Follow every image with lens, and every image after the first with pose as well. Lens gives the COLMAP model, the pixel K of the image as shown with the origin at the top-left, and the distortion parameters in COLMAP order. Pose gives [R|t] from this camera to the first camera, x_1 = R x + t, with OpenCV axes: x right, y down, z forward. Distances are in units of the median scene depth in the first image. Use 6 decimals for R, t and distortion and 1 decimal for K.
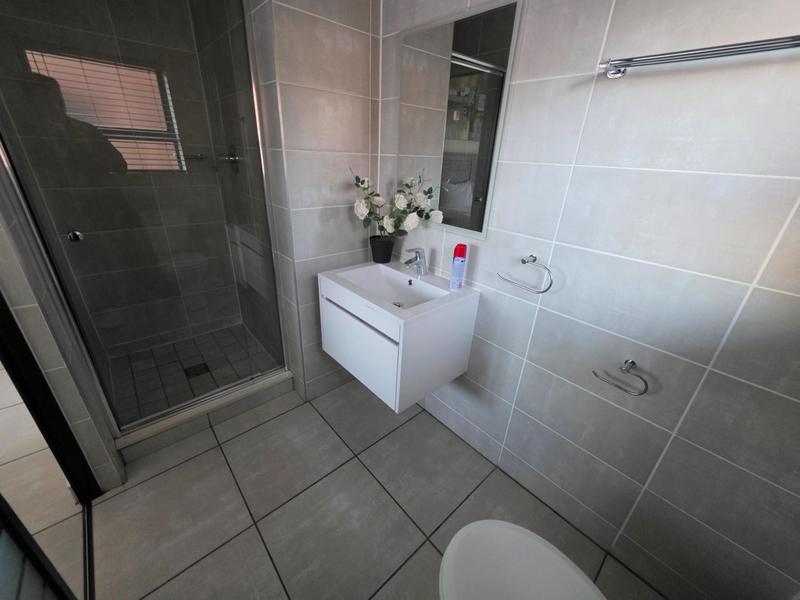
lens RADIAL K [[320.7, 0, 395.3], [0, 320.7, 297.5], [0, 0, 1]] dist [0.001045, 0.000219]
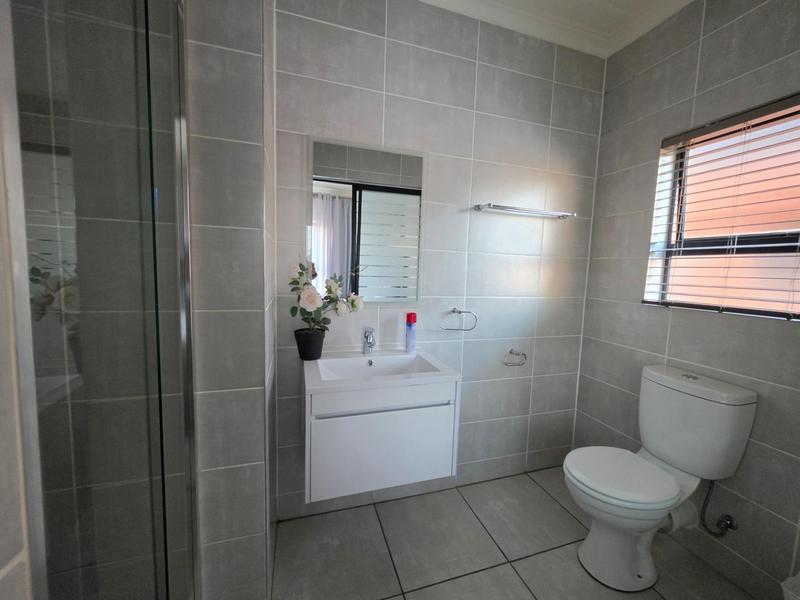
lens RADIAL K [[320.7, 0, 395.3], [0, 320.7, 297.5], [0, 0, 1]] dist [0.001045, 0.000219]
pose [[0.408974, -0.111173, 0.905749, -1.012601], [0.364672, 0.929764, -0.050540, -0.199384], [-0.836513, 0.350970, 0.420791, 0.571068]]
